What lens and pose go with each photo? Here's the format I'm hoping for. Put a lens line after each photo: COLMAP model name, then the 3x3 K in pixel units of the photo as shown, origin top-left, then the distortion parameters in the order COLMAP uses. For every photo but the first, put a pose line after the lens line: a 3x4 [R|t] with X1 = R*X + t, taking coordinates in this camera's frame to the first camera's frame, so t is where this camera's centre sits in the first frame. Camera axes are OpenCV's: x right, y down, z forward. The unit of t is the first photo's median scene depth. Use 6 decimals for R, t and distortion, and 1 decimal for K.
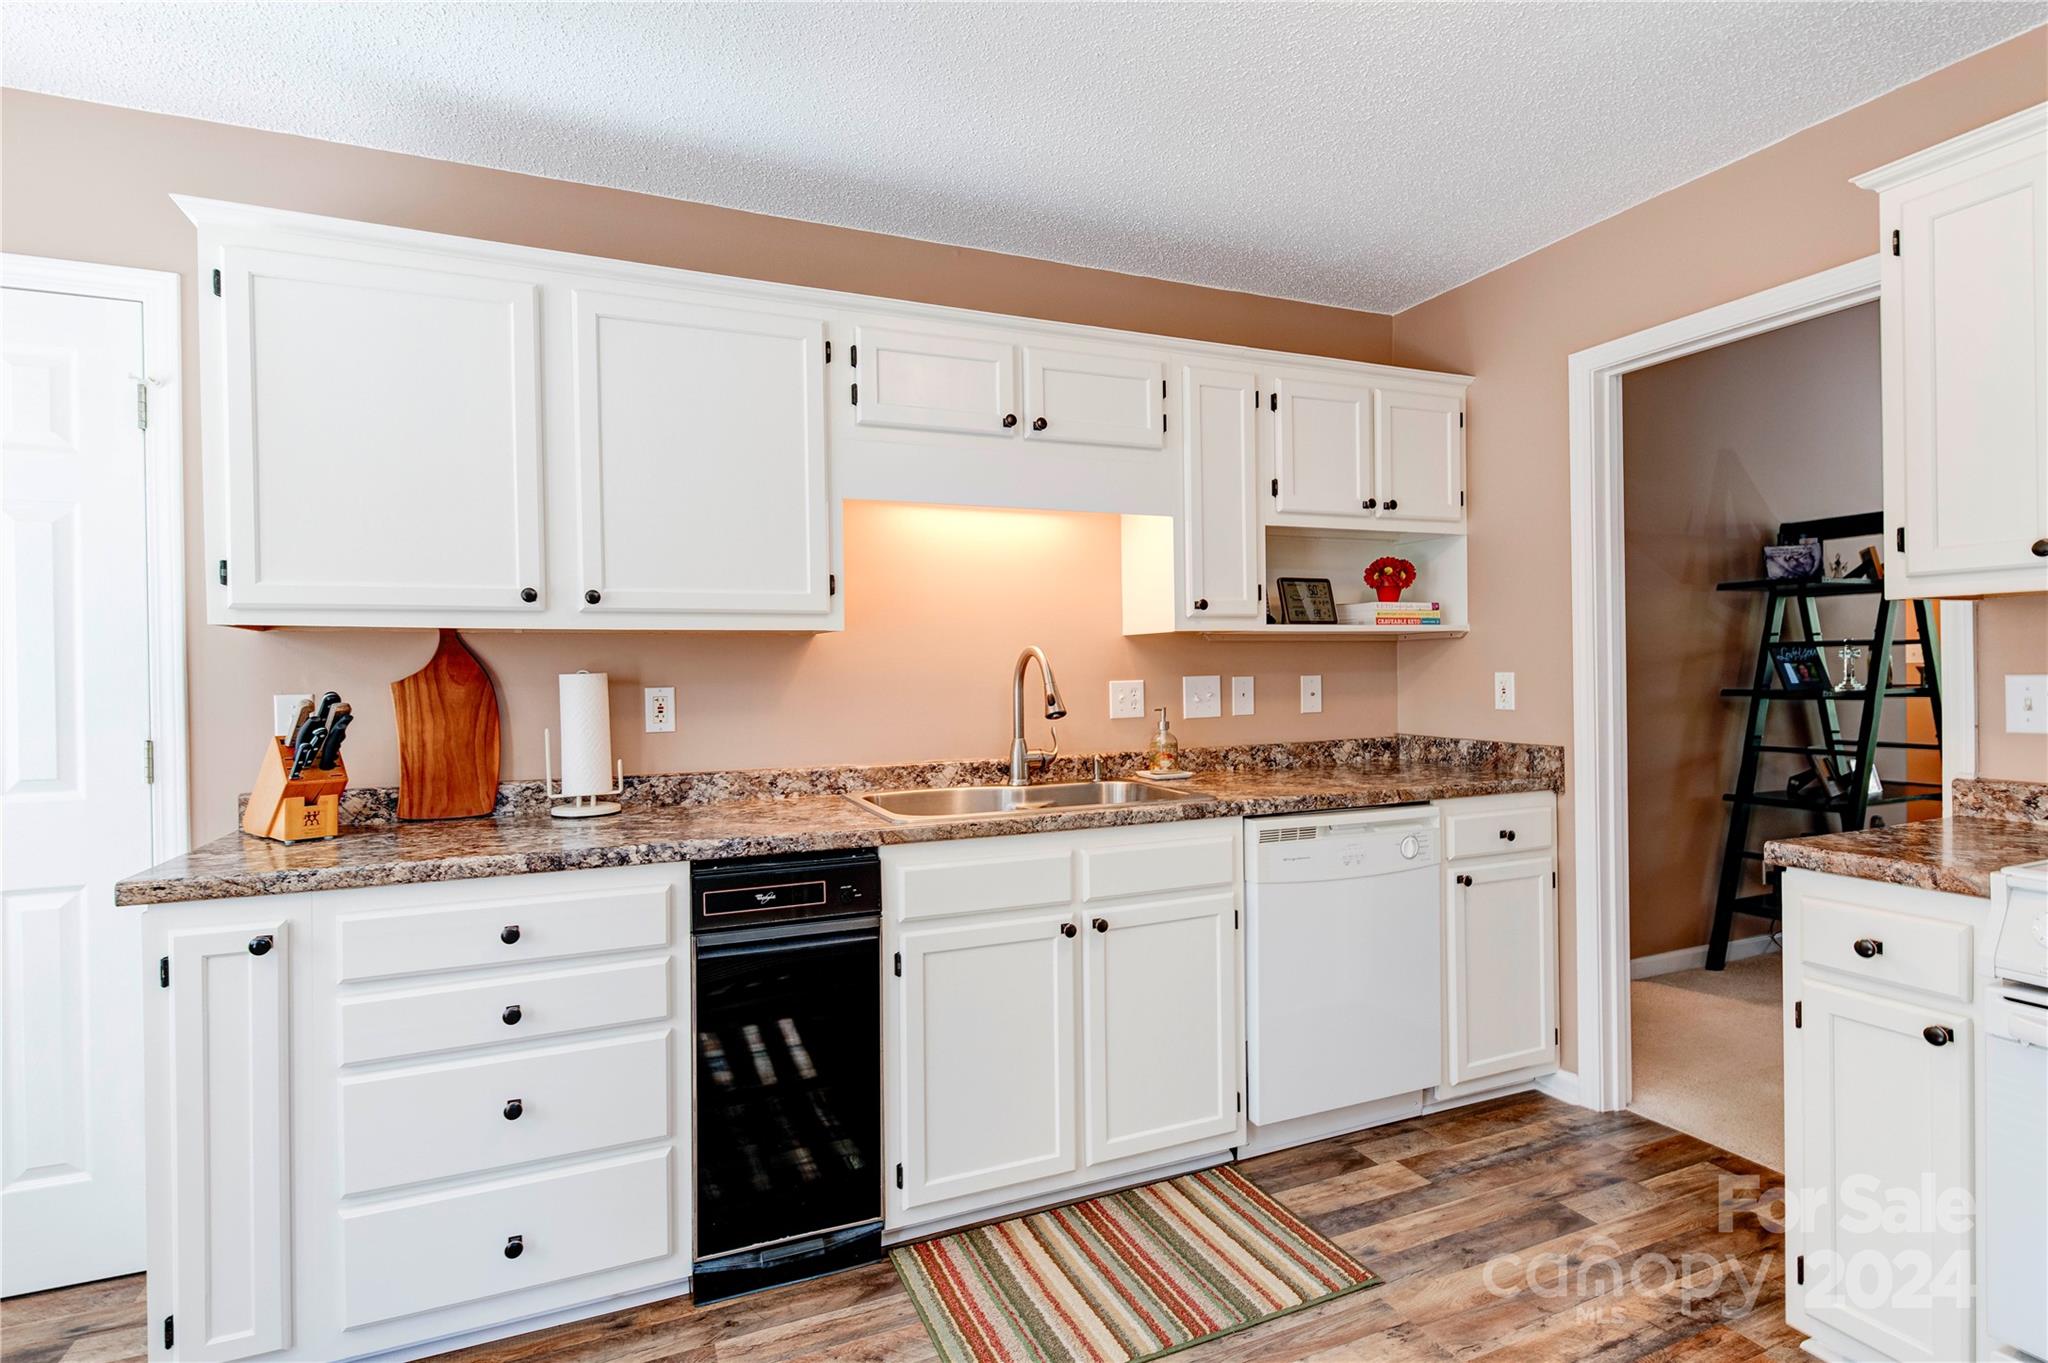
lens RADIAL K [[1019.3, 0, 1028.8], [0, 1019.3, 673.6], [0, 0, 1]] dist [0.011798, -0.001274]
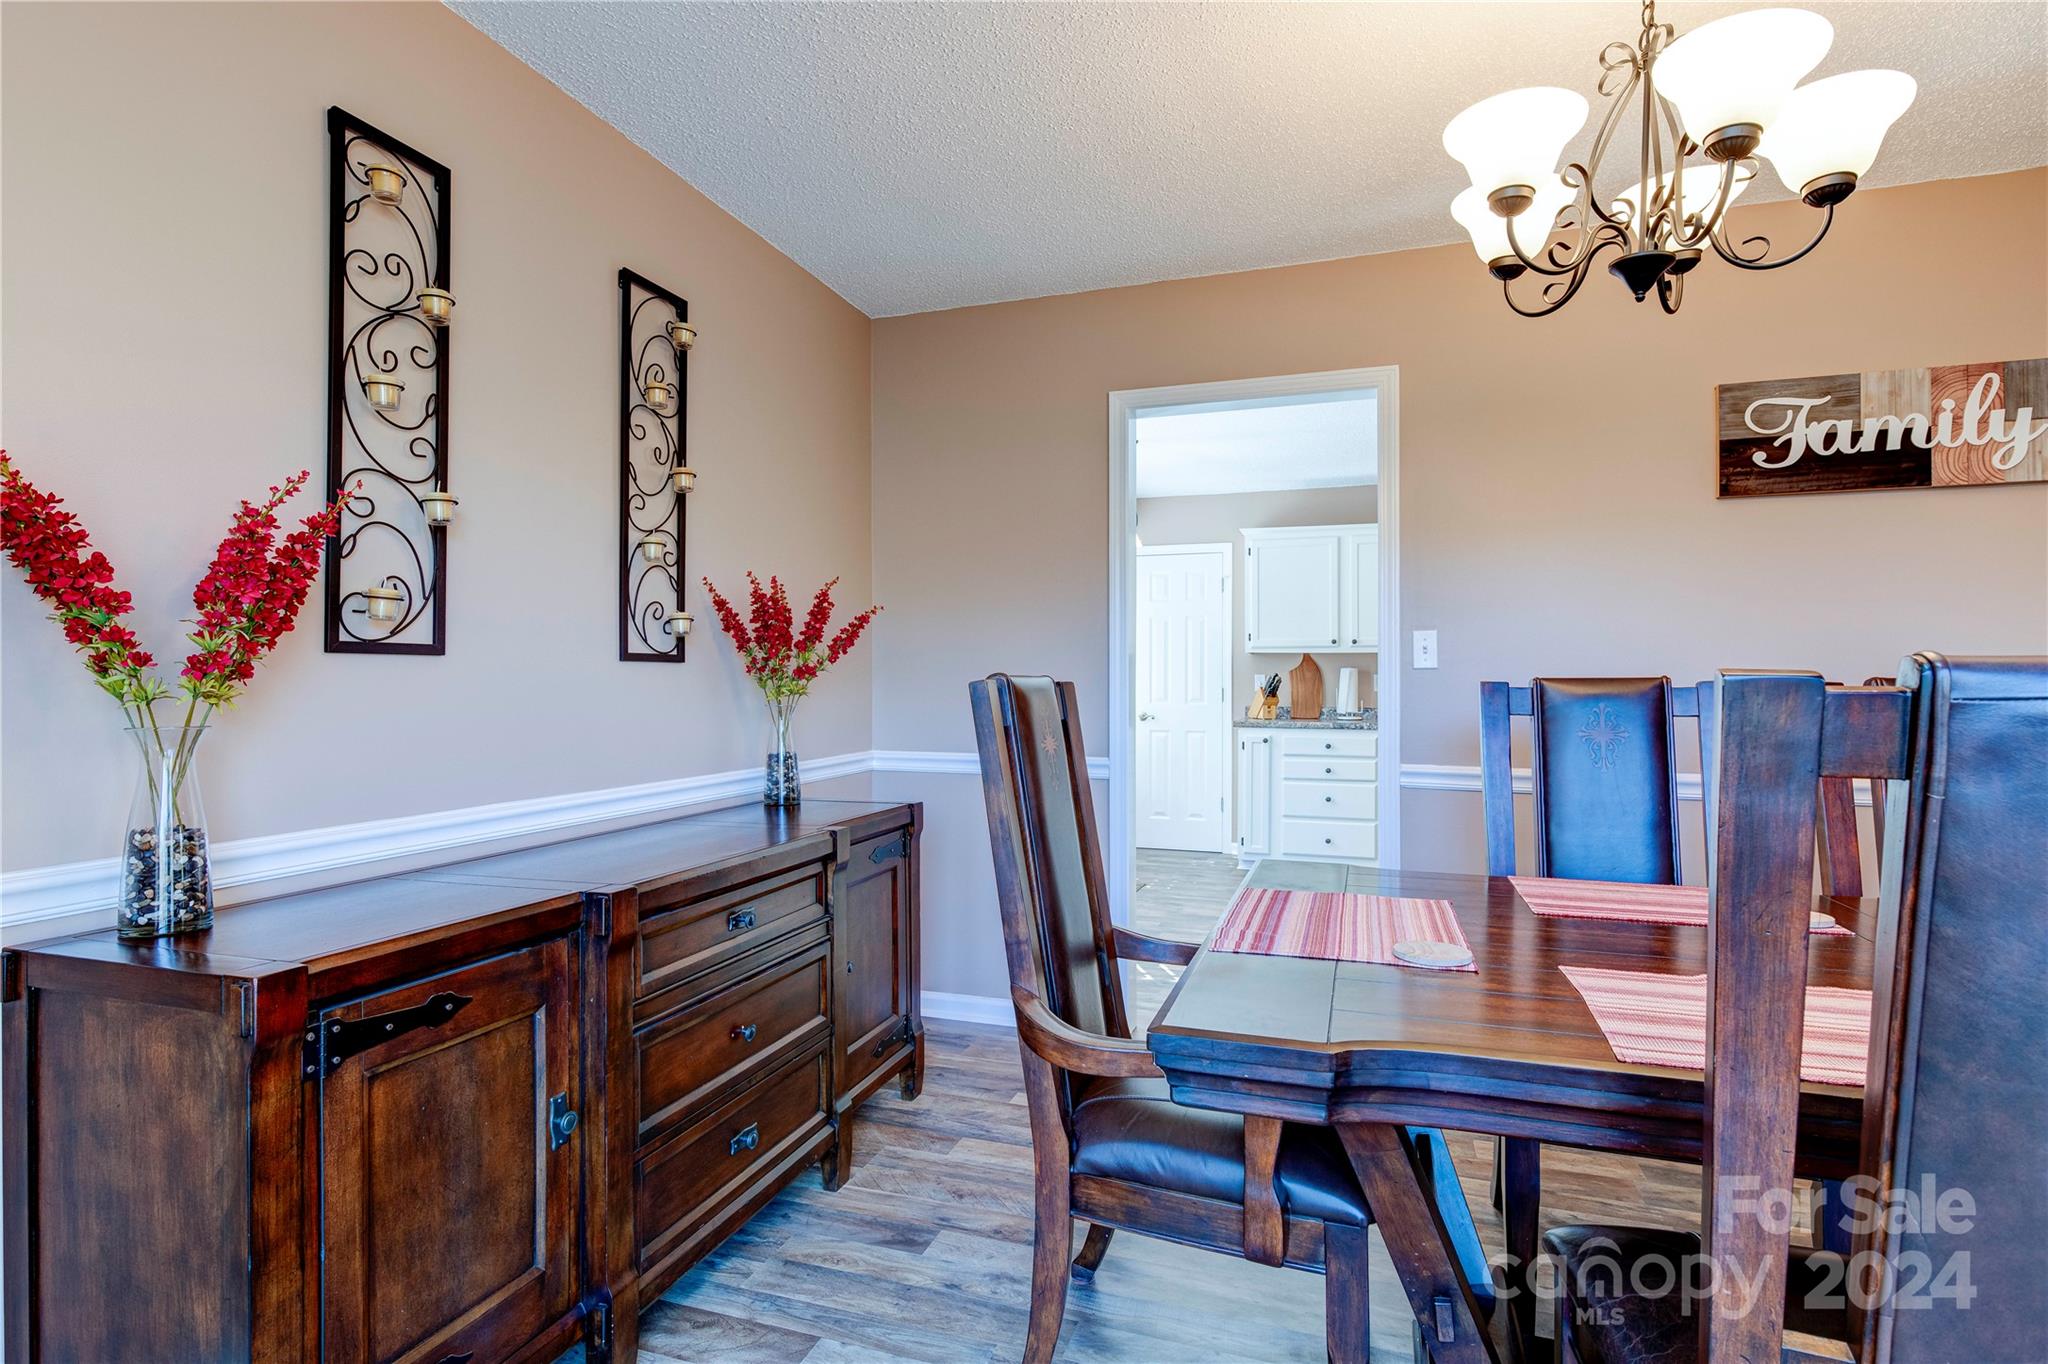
lens RADIAL K [[1019.3, 0, 1028.8], [0, 1019.3, 674.1], [0, 0, 1]] dist [0.011798, -0.001274]
pose [[0.747242, 0.011250, -0.664456, 0.526328], [-0.013837, 0.999903, 0.001369, 0.016484], [0.664408, 0.008171, 0.747326, -1.157869]]
